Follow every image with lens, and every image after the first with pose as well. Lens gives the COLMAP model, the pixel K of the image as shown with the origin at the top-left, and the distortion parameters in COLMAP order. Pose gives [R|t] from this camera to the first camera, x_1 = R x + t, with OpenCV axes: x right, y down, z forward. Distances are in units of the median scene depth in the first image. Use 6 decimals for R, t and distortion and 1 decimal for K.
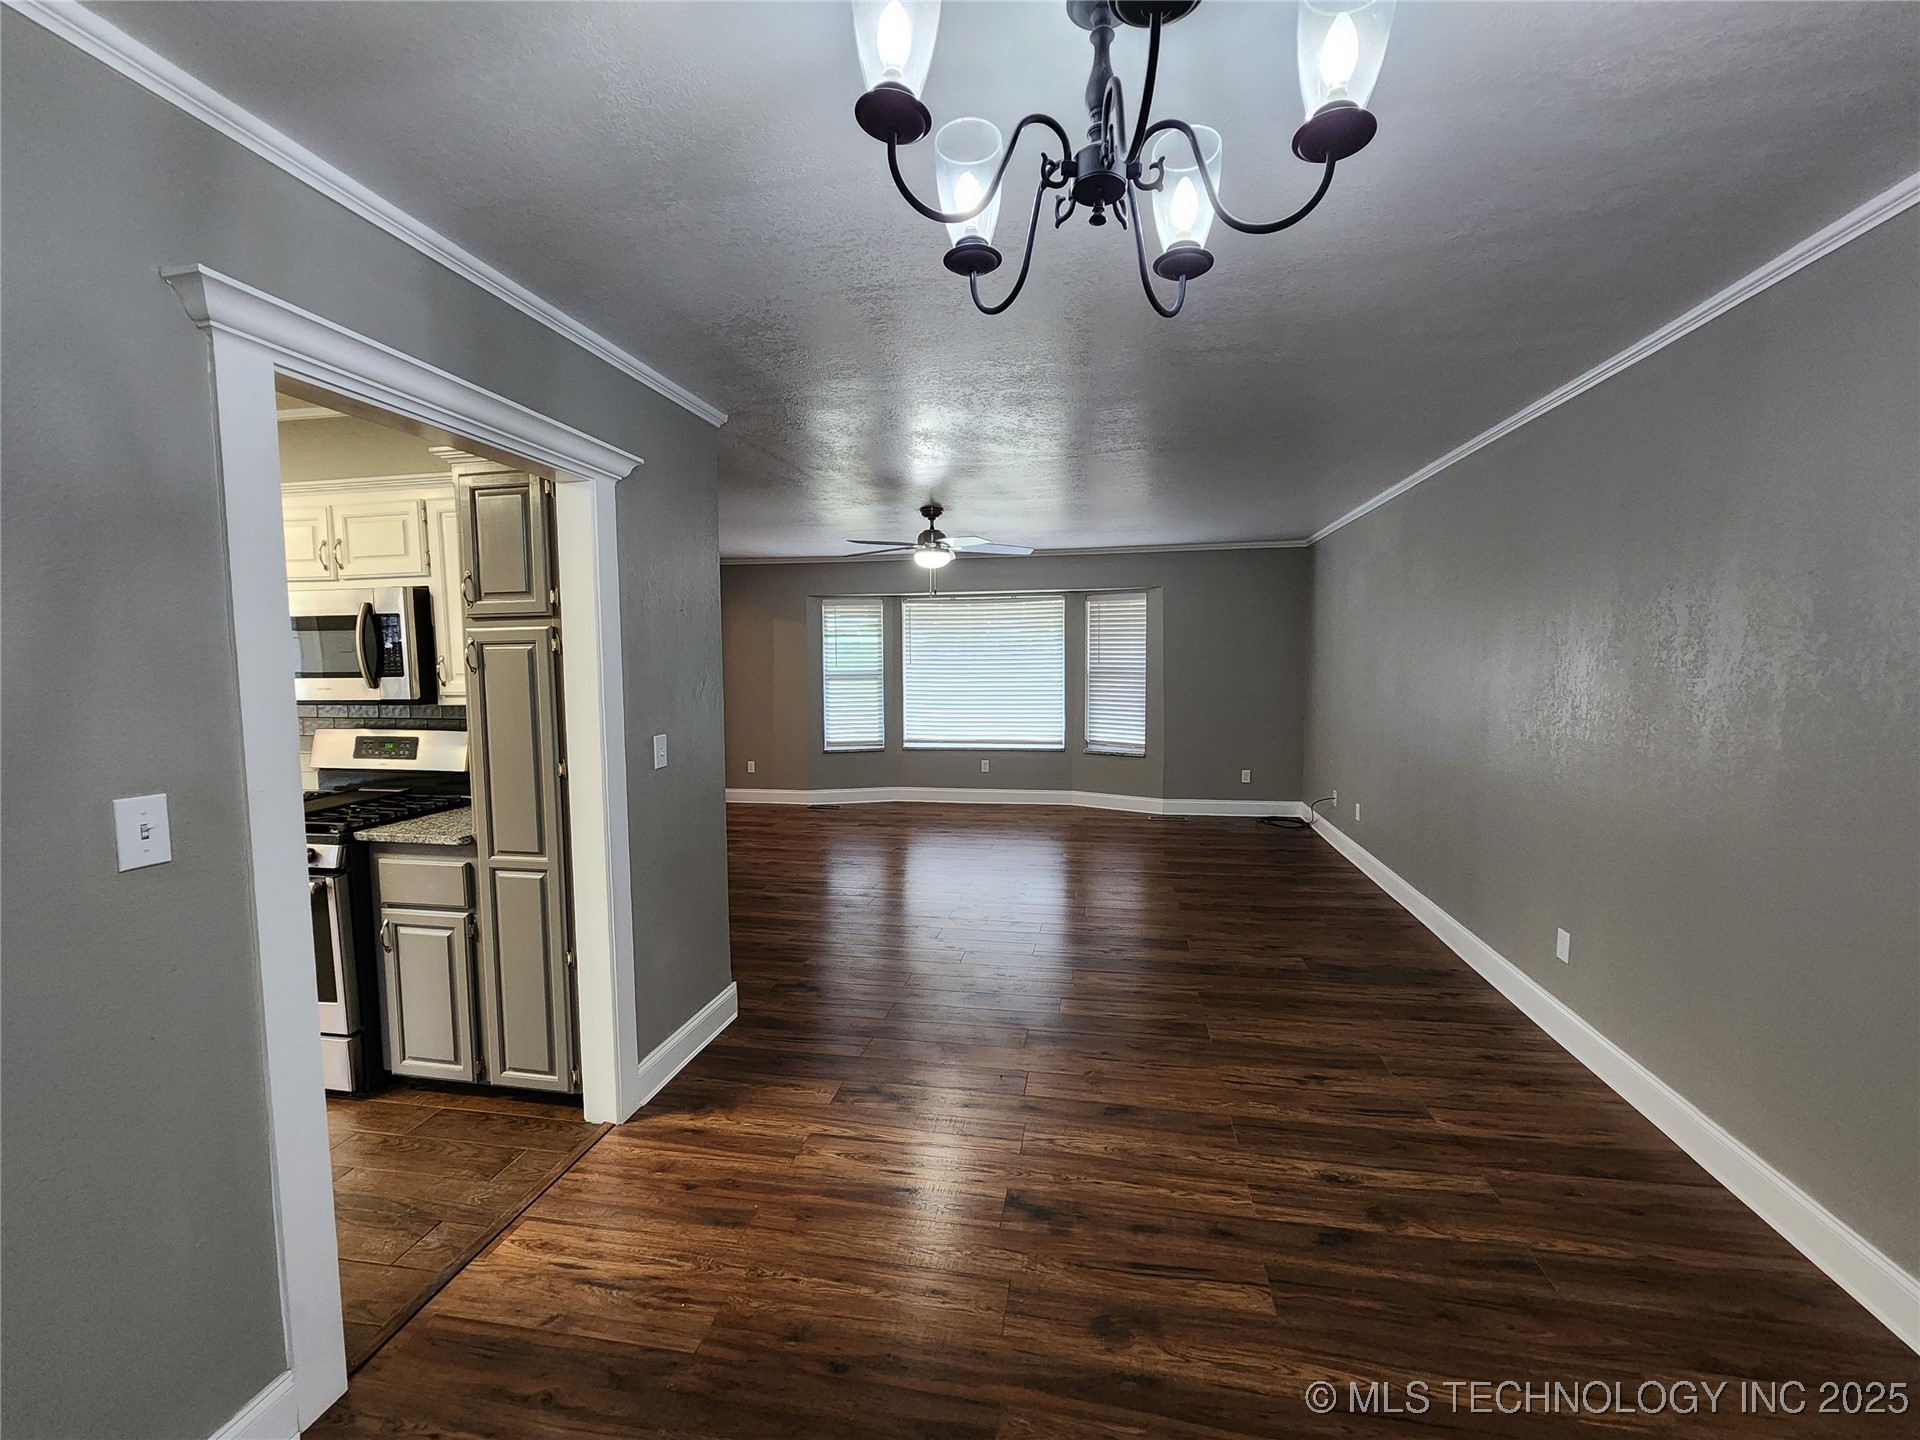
lens RADIAL K [[729.7, 0, 960.0], [0, 729.7, 720.0], [0, 0, 1]] dist [0.000206, 0.000028]
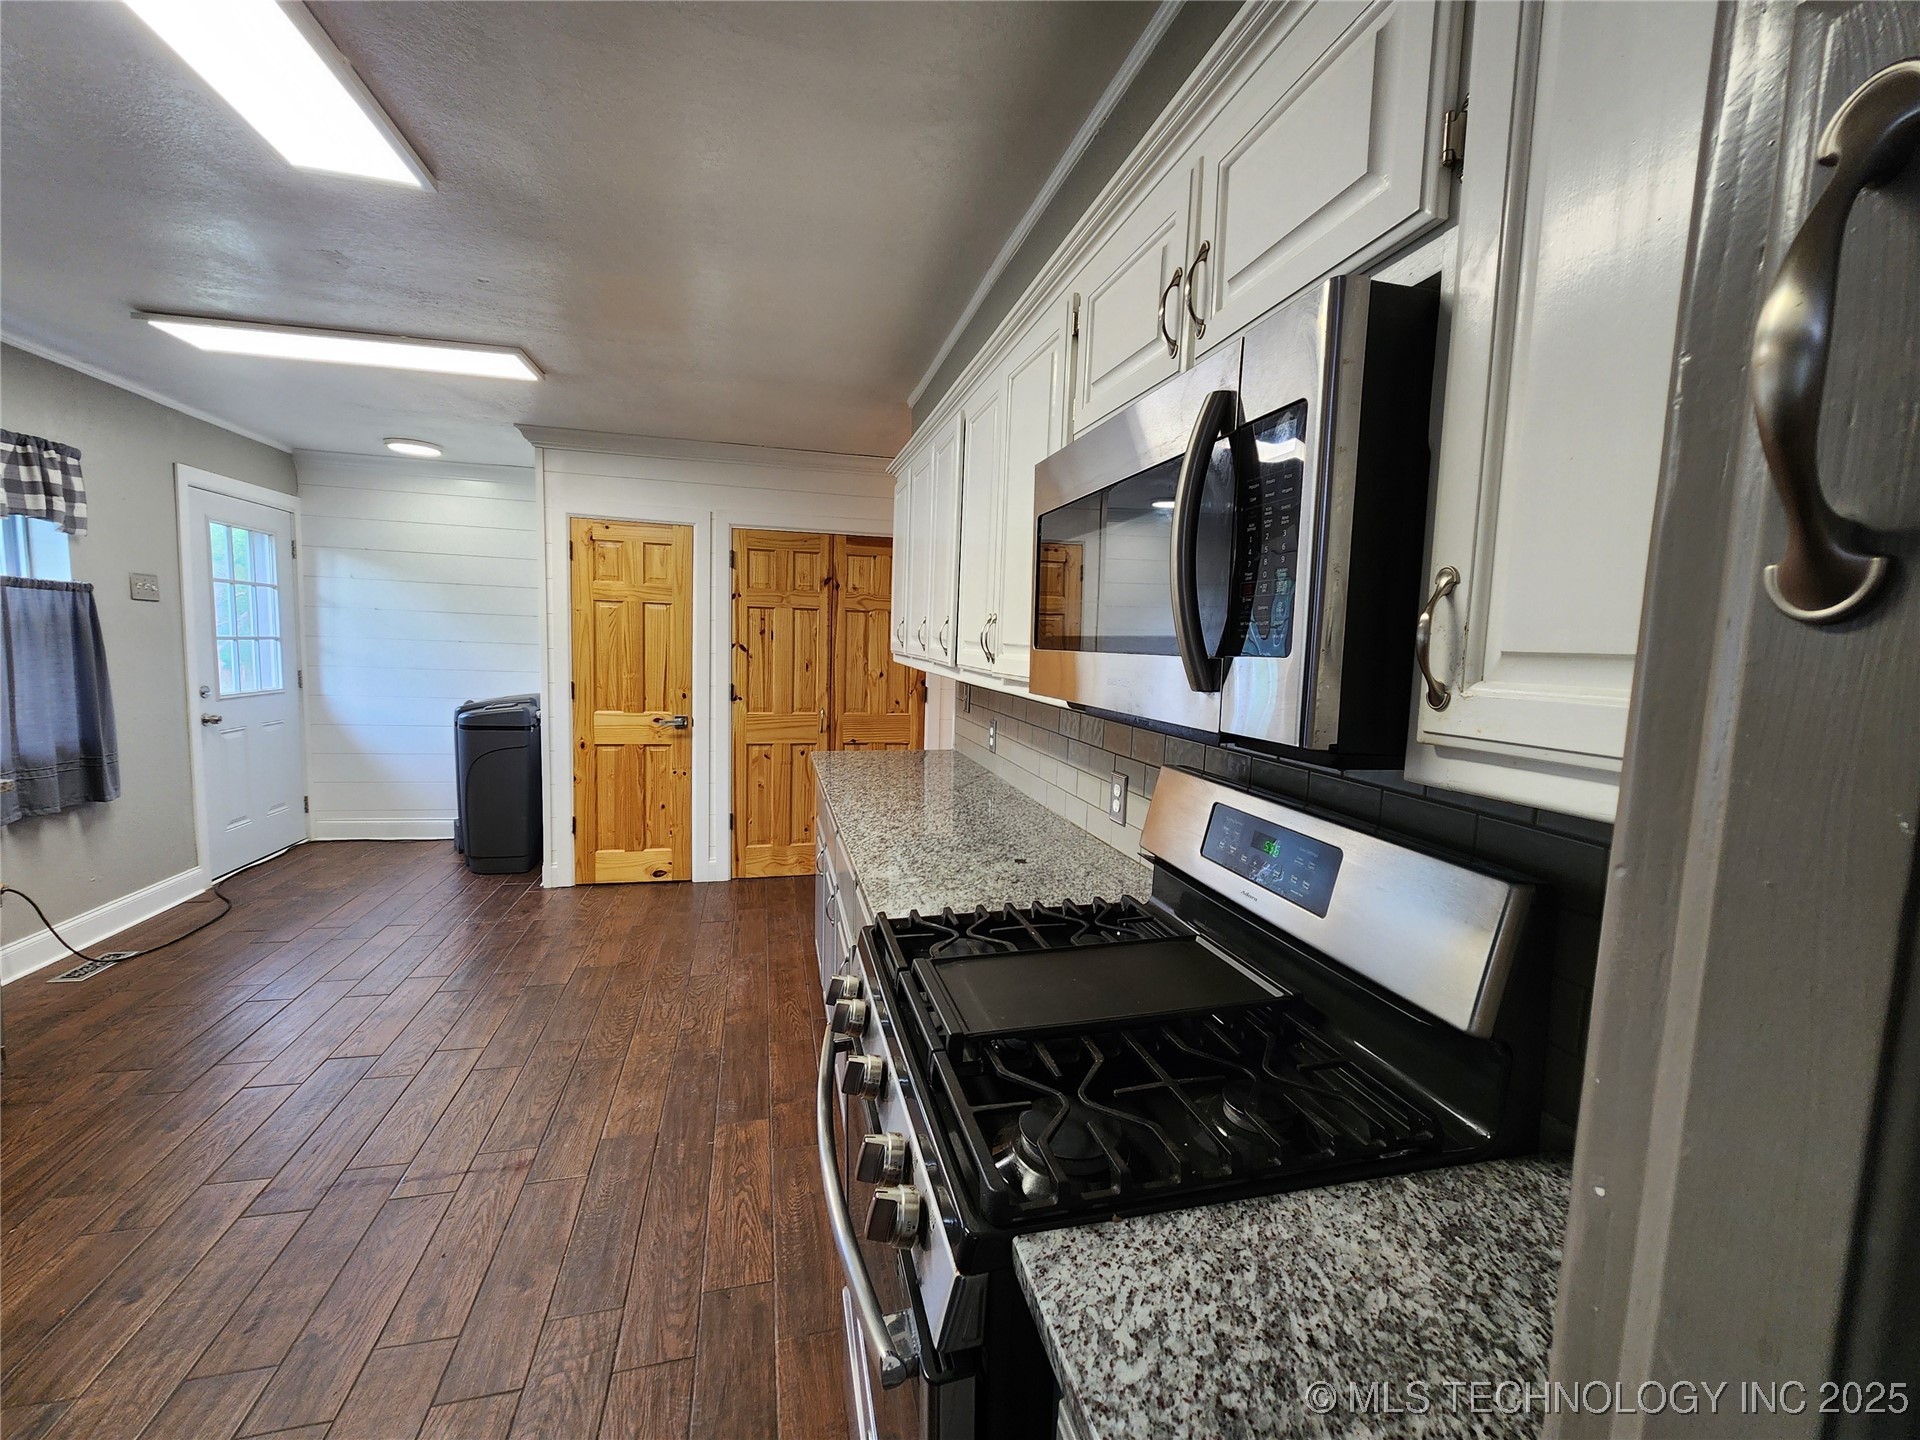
lens RADIAL K [[791.3, 0, 966.8], [0, 791.3, 709.3], [0, 0, 1]] dist [0.000675, 0.000396]
pose [[0.418358, 0.102840, -0.902442, -0.505408], [-0.108690, 0.992098, 0.062670, -0.041199], [0.901756, 0.071868, 0.426230, 0.706063]]
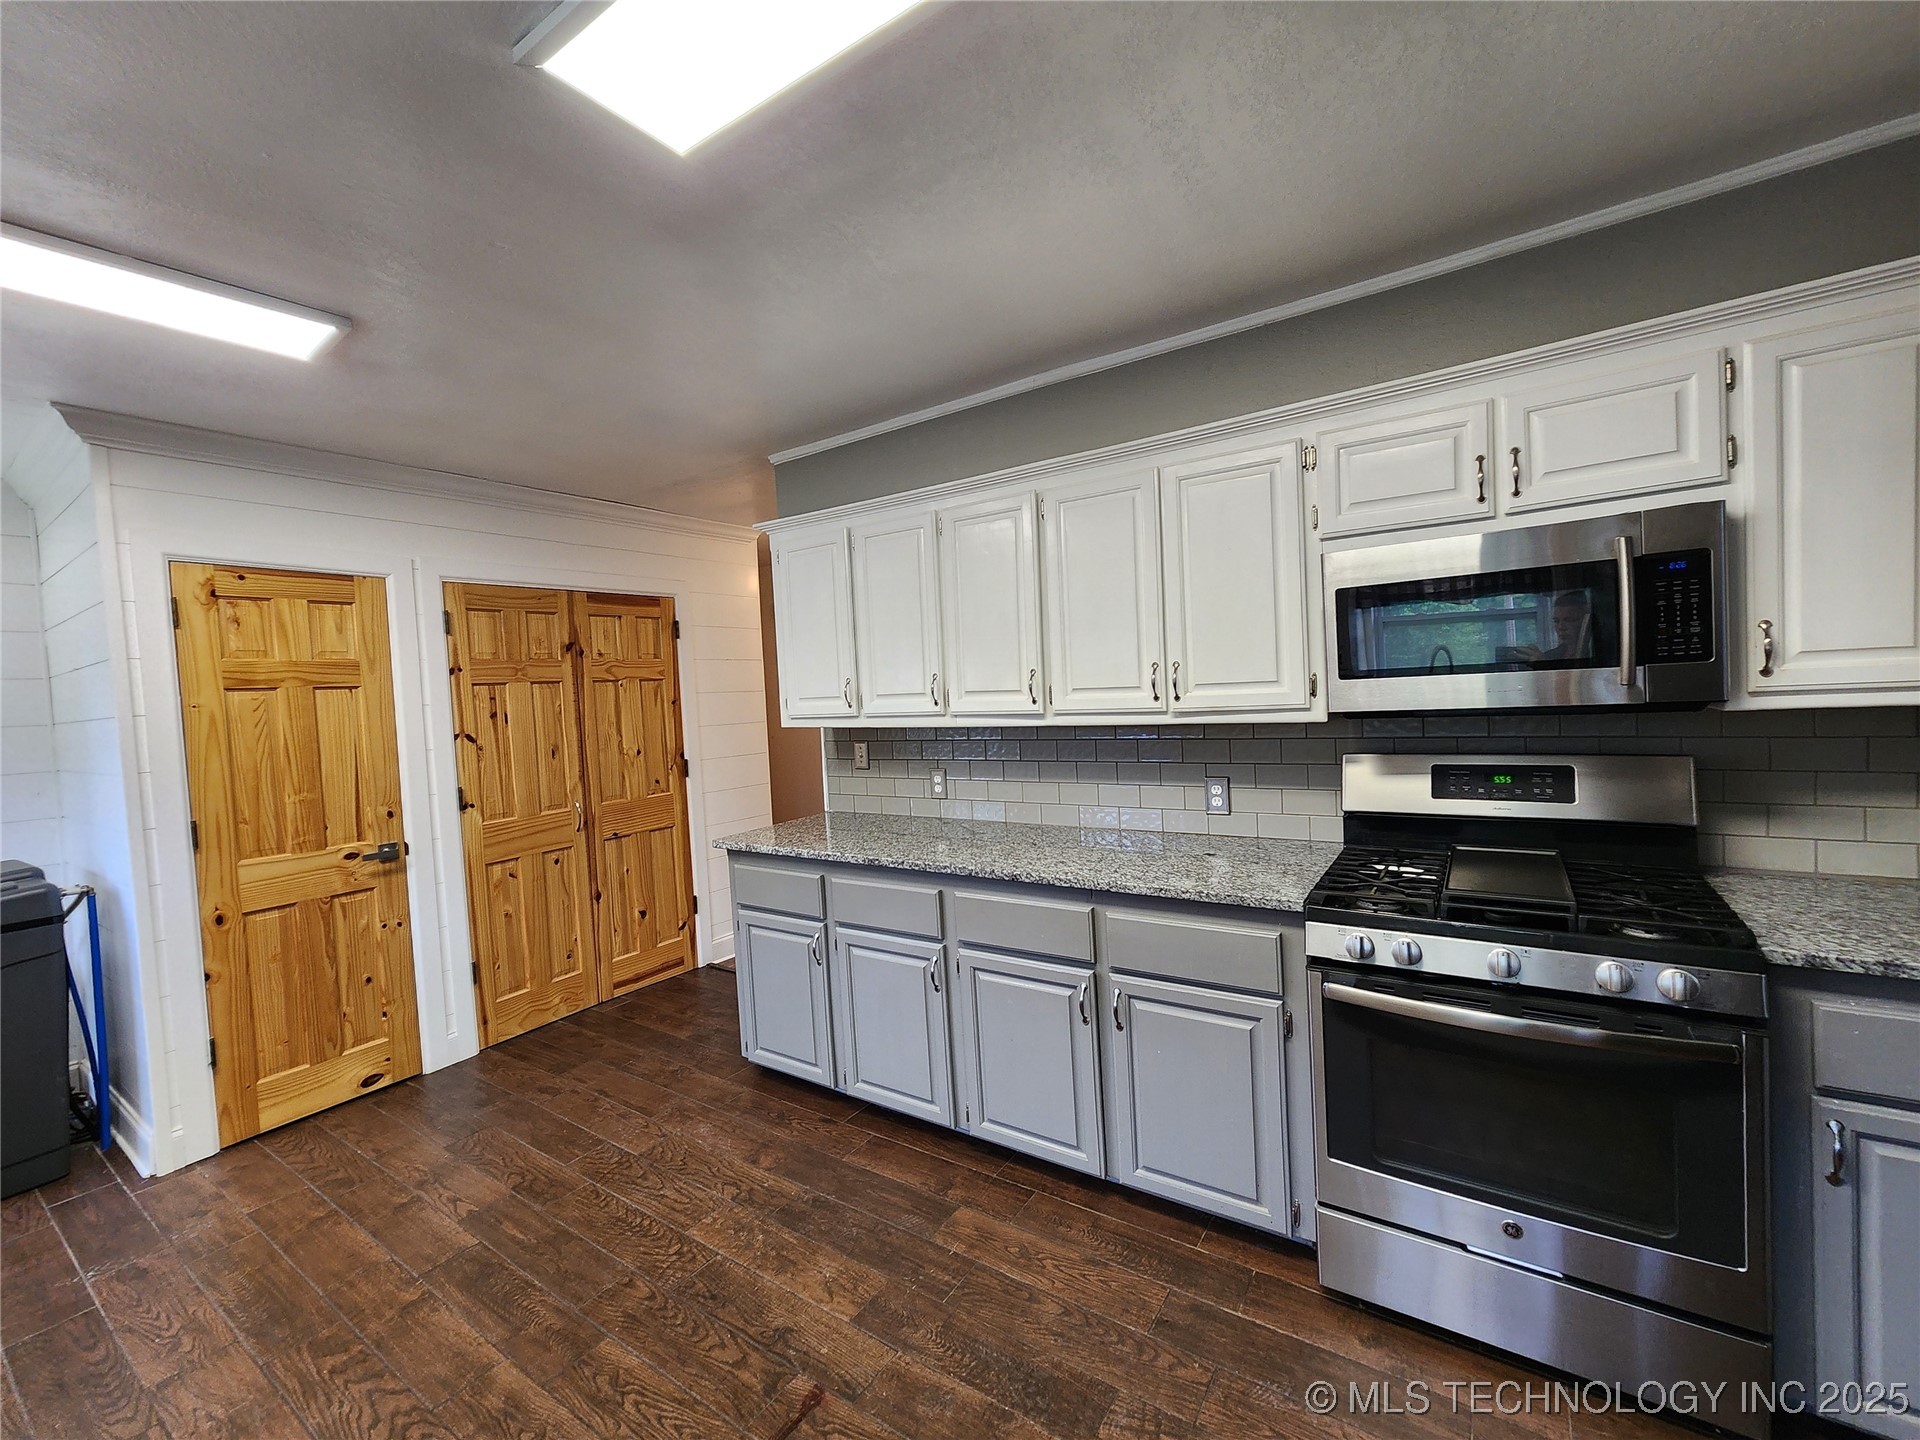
lens RADIAL K [[791.3, 0, 966.8], [0, 791.3, 709.3], [0, 0, 1]] dist [0.000675, 0.000396]
pose [[0.918322, -0.027172, -0.394901, -0.948081], [0.011353, 0.999039, -0.042341, -0.001621], [0.395672, 0.034399, 0.917747, 0.190373]]
